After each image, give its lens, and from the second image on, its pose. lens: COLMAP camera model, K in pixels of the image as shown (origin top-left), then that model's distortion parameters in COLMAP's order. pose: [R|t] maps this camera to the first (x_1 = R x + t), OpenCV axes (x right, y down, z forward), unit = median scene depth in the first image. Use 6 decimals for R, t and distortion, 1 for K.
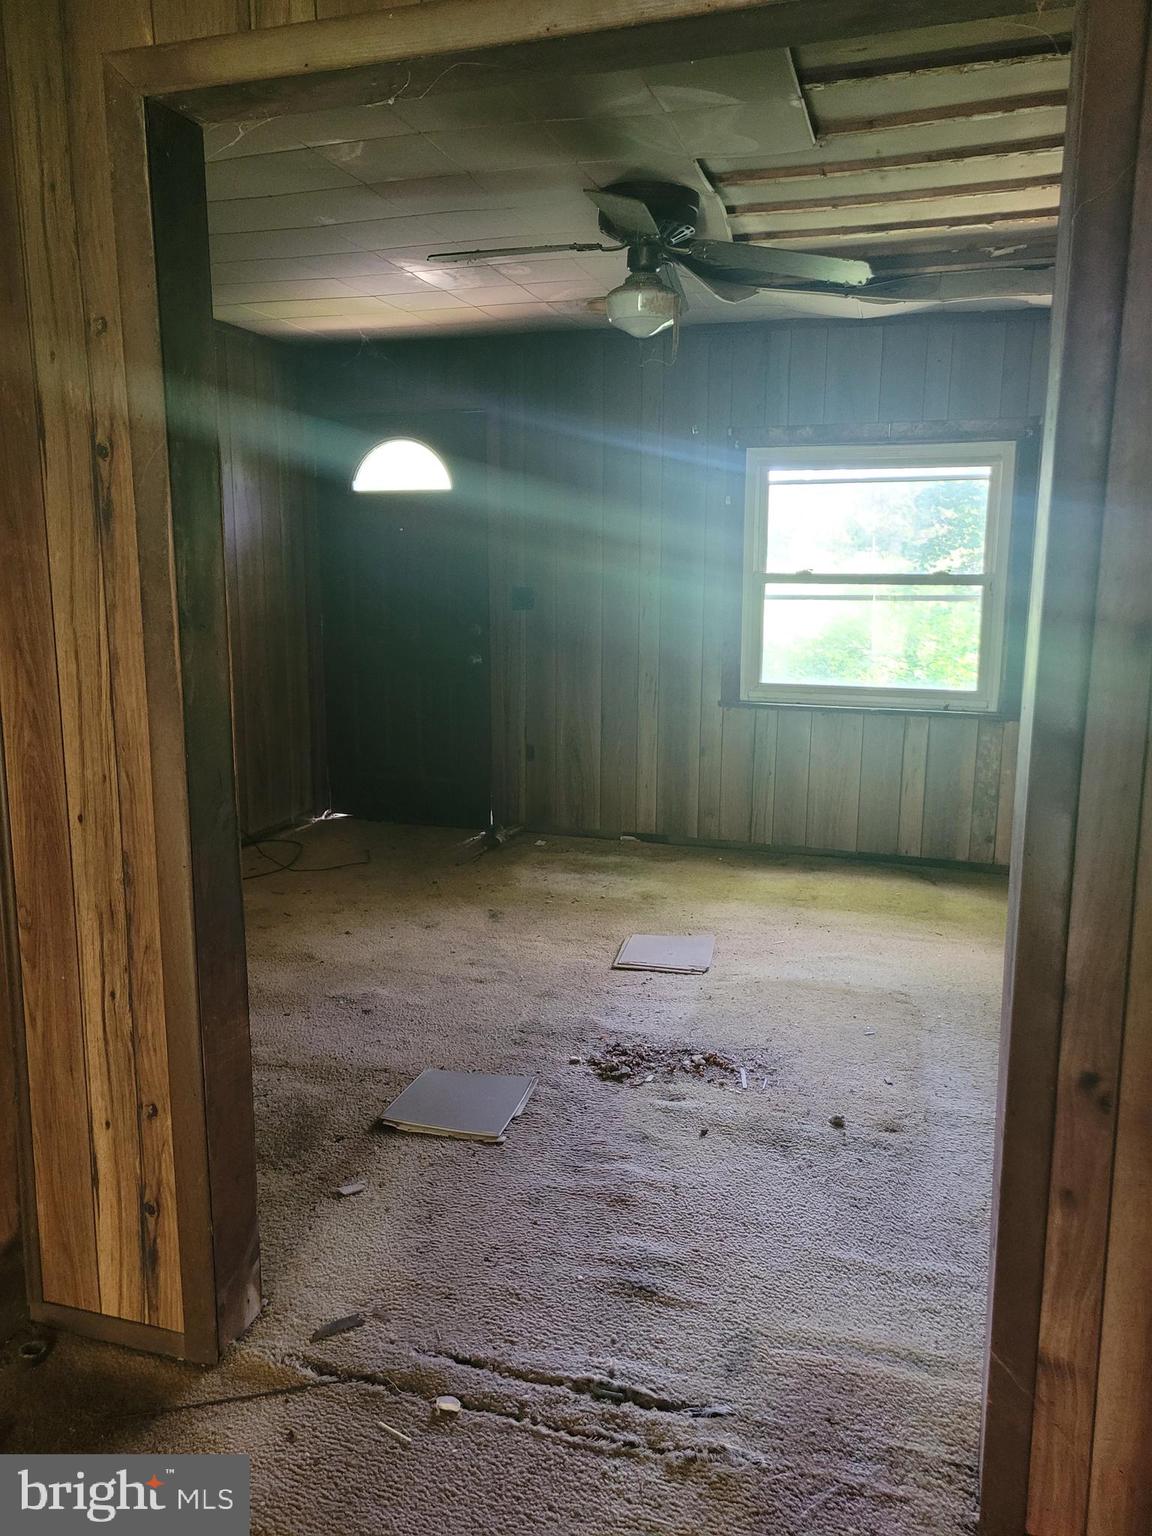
lens RADIAL K [[1098.7, 0, 576.0], [0, 1098.7, 768.0], [0, 0, 1]] dist [0.061725, -0.038426]
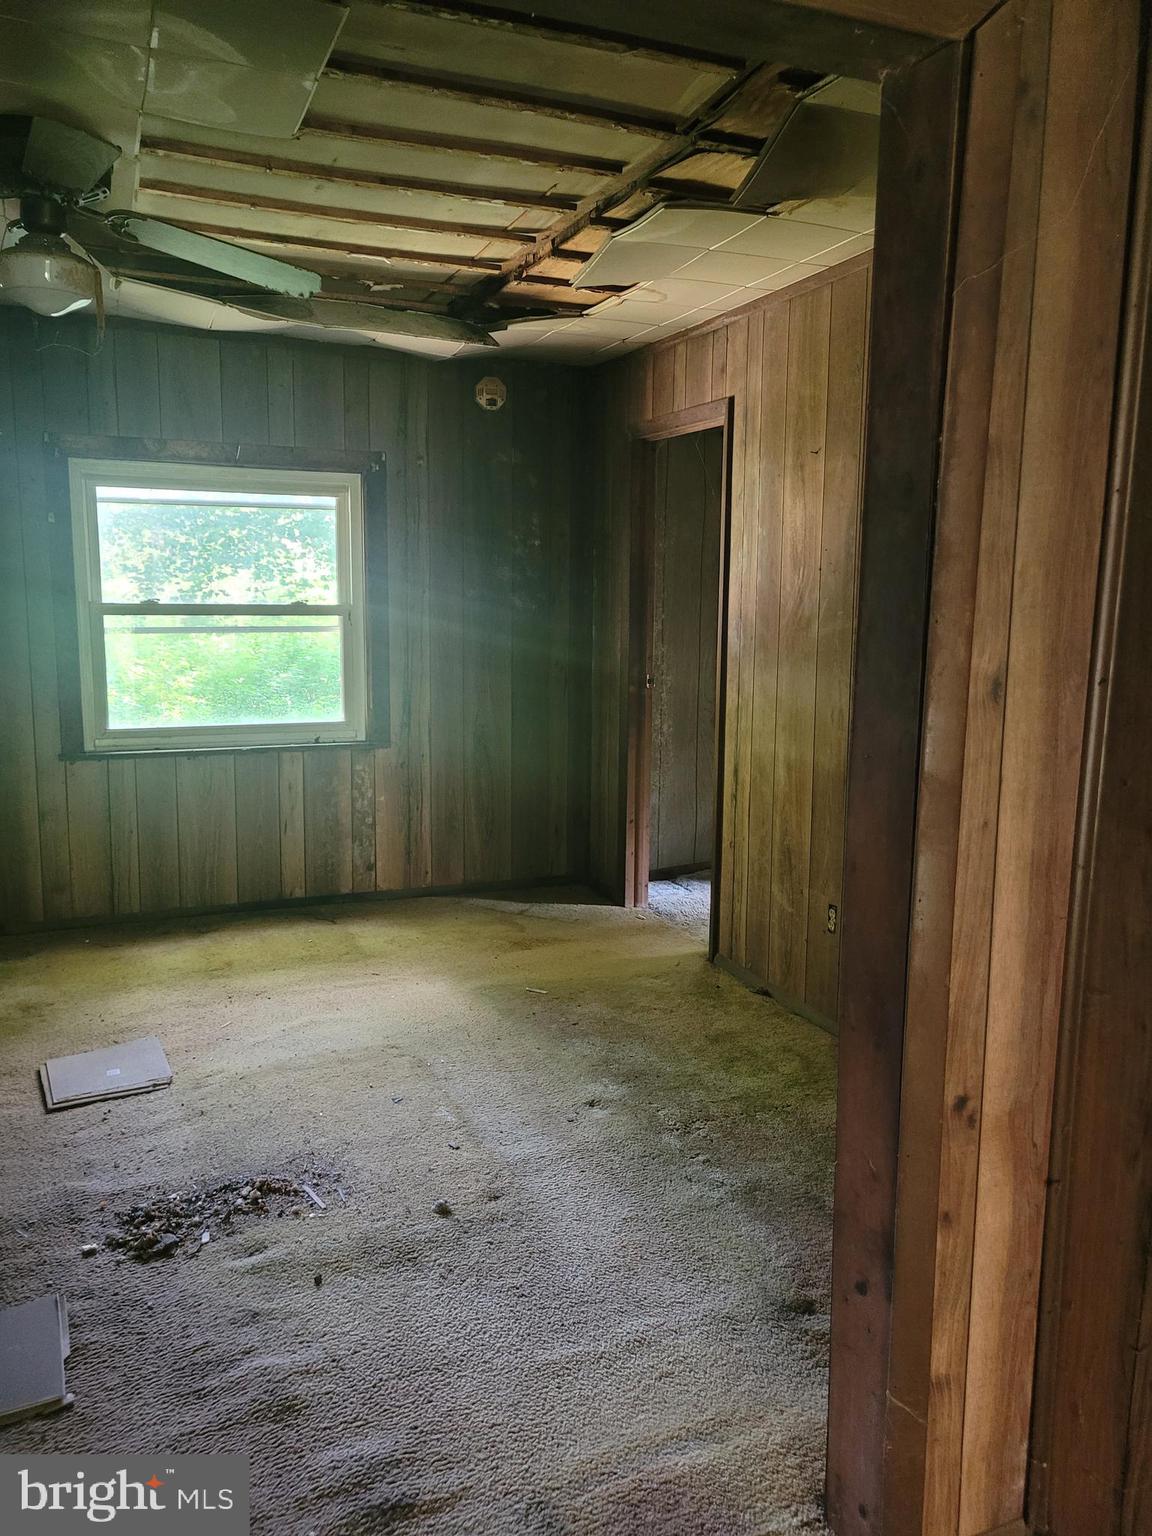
lens RADIAL K [[1119.2, 0, 534.9], [0, 1119.2, 759.0], [0, 0, 1]] dist [0.055228, -0.046602]
pose [[0.773873, -0.096381, 0.625964, -0.204796], [0.113878, 0.993420, 0.012173, -0.042577], [-0.623019, 0.061864, 0.779757, 0.166575]]
